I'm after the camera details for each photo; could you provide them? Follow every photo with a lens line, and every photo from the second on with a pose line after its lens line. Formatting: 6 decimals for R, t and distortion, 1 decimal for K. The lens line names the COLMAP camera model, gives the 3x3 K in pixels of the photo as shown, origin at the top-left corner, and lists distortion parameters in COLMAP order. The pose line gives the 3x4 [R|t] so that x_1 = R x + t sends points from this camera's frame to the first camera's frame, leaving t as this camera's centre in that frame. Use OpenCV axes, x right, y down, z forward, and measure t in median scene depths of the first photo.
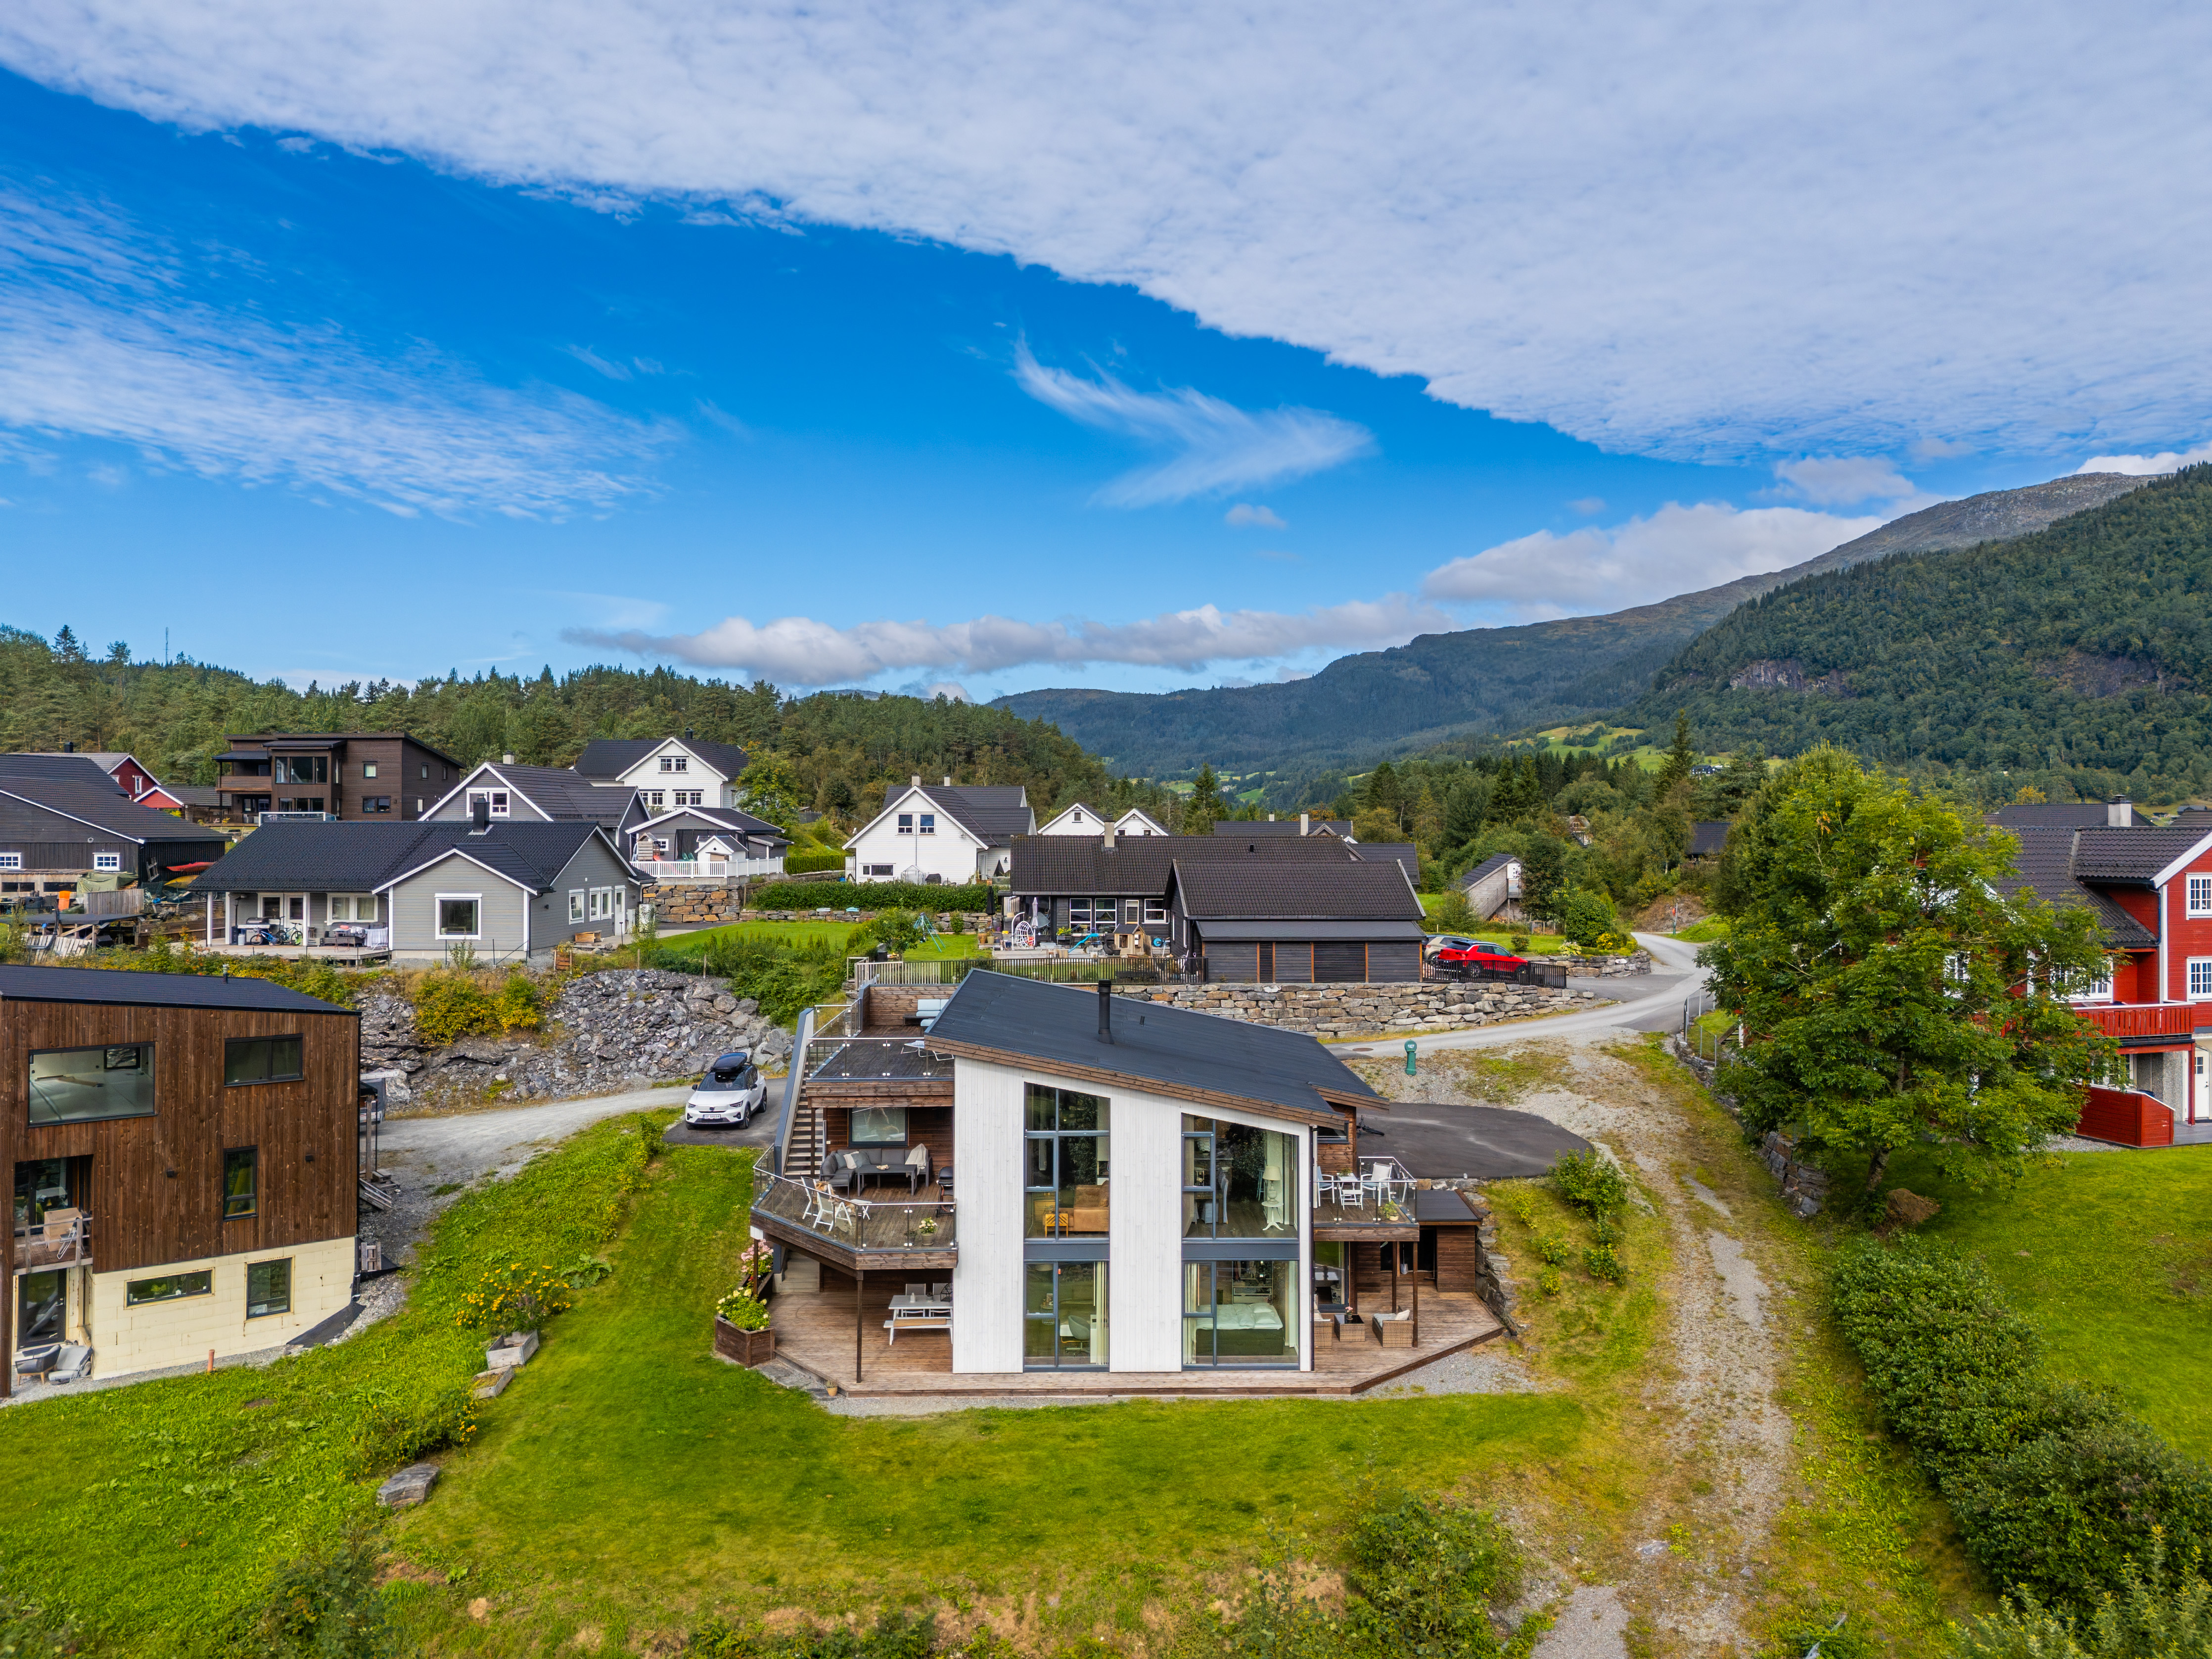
lens RADIAL K [[1619.8, 0, 1109.0], [0, 1619.8, 827.0], [0, 0, 1]] dist [0.059271, -0.039466]
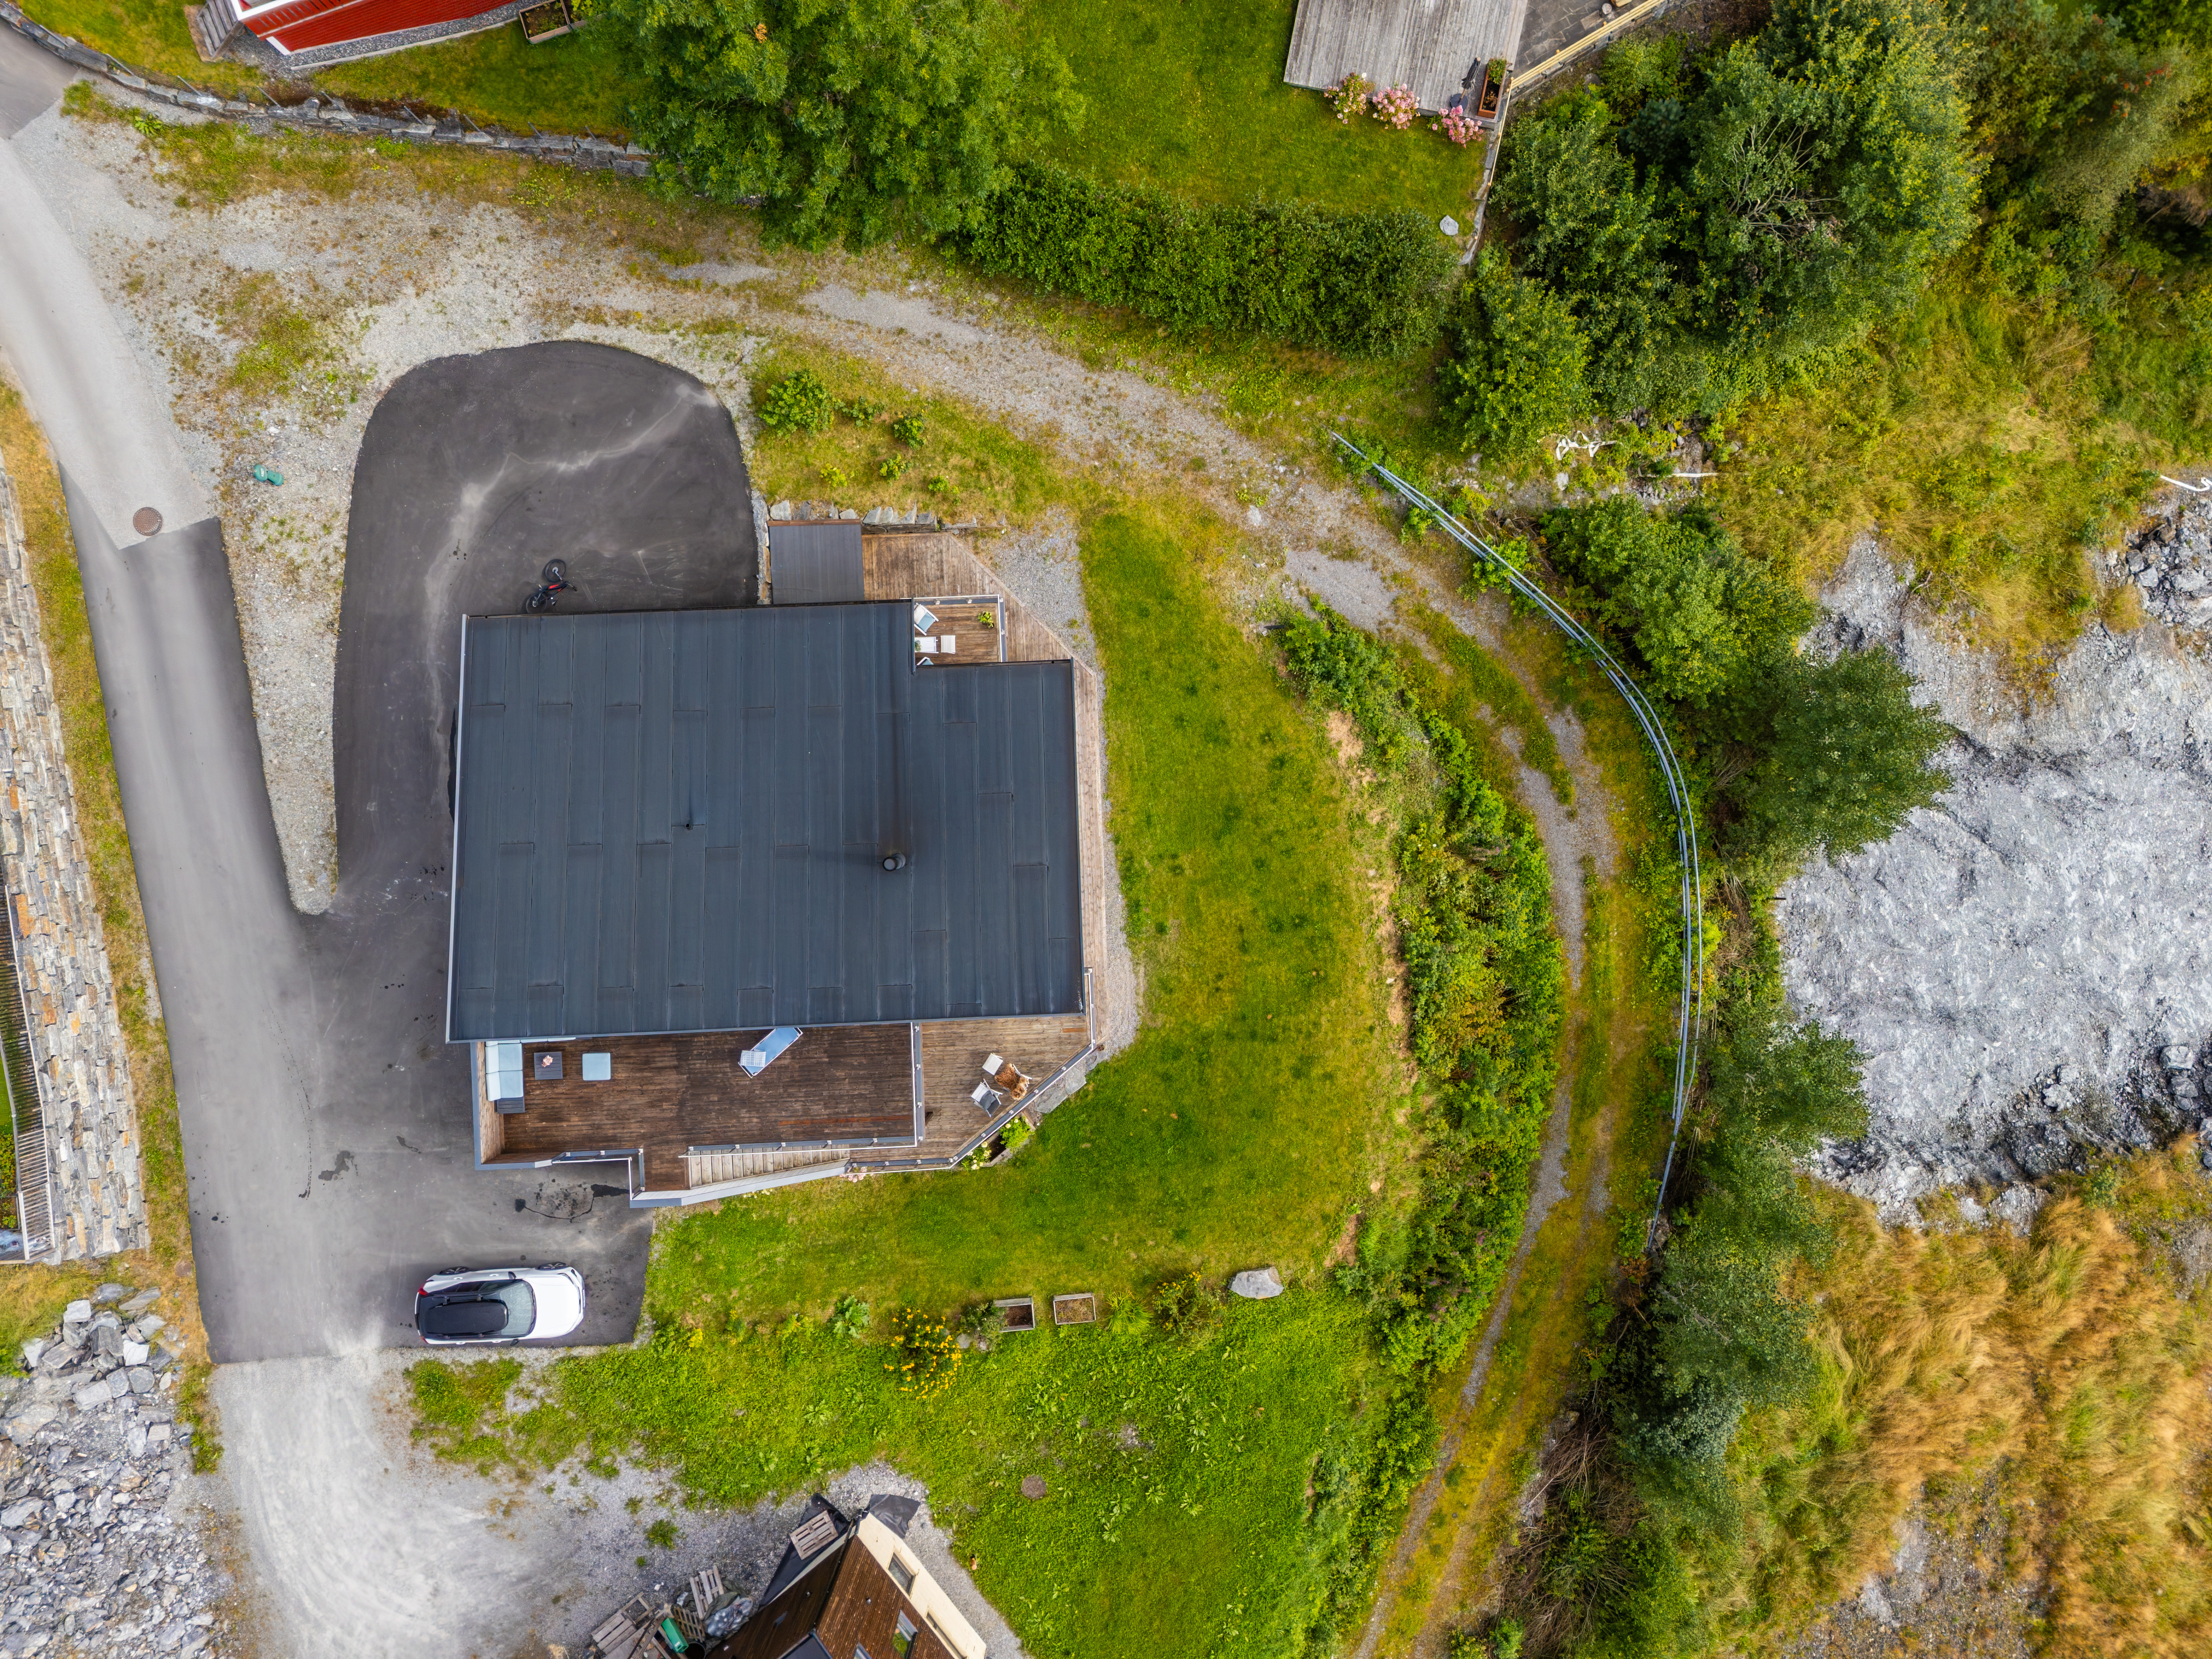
lens RADIAL K [[1619.8, 0, 1103.4], [0, 1619.8, 827.6], [0, 0, 1]] dist [0.059271, -0.039466]
pose [[-0.020556, -0.999702, -0.013151, 0.016201], [0.013495, -0.013430, 0.999819, -0.467046], [-0.999698, 0.020374, 0.013767, 0.441832]]
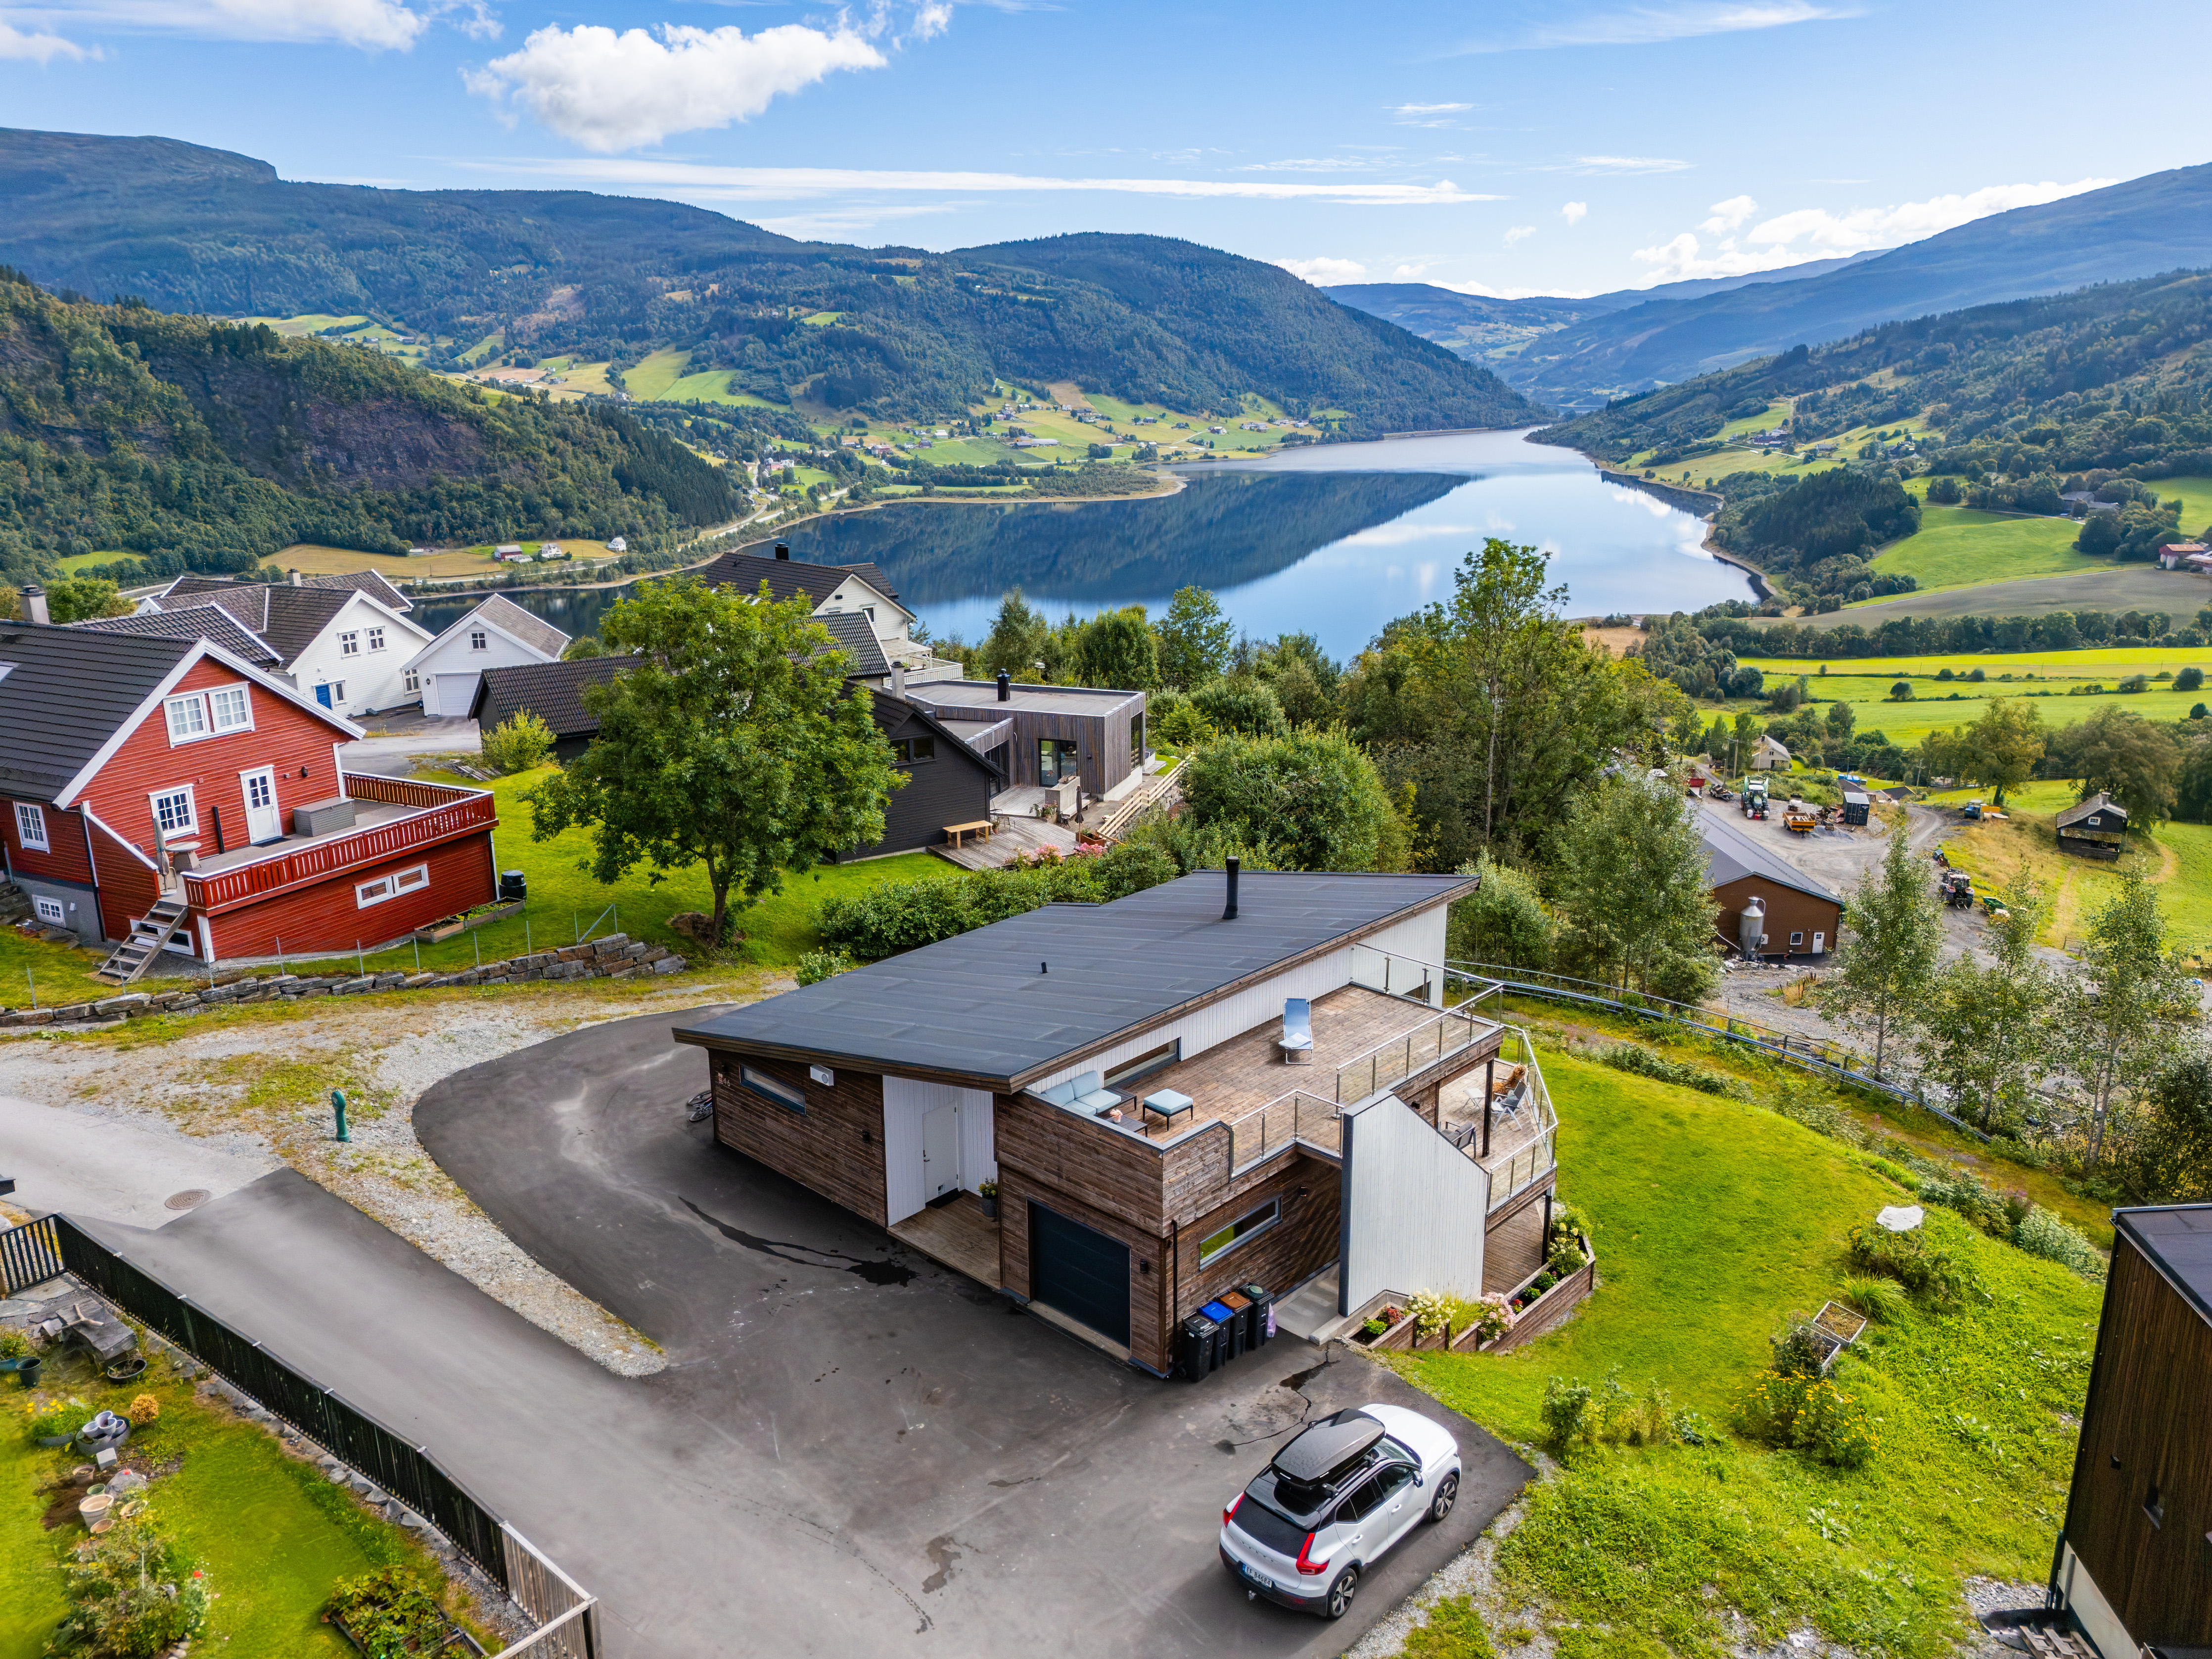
lens RADIAL K [[1619.8, 0, 1119.5], [0, 1619.8, 830.3], [0, 0, 1]] dist [0.059271, -0.039466]
pose [[-0.721218, -0.189199, 0.666369, -0.311129], [0.000412, 0.961860, 0.273542, -0.097481], [-0.692708, 0.197558, -0.693633, 0.891095]]
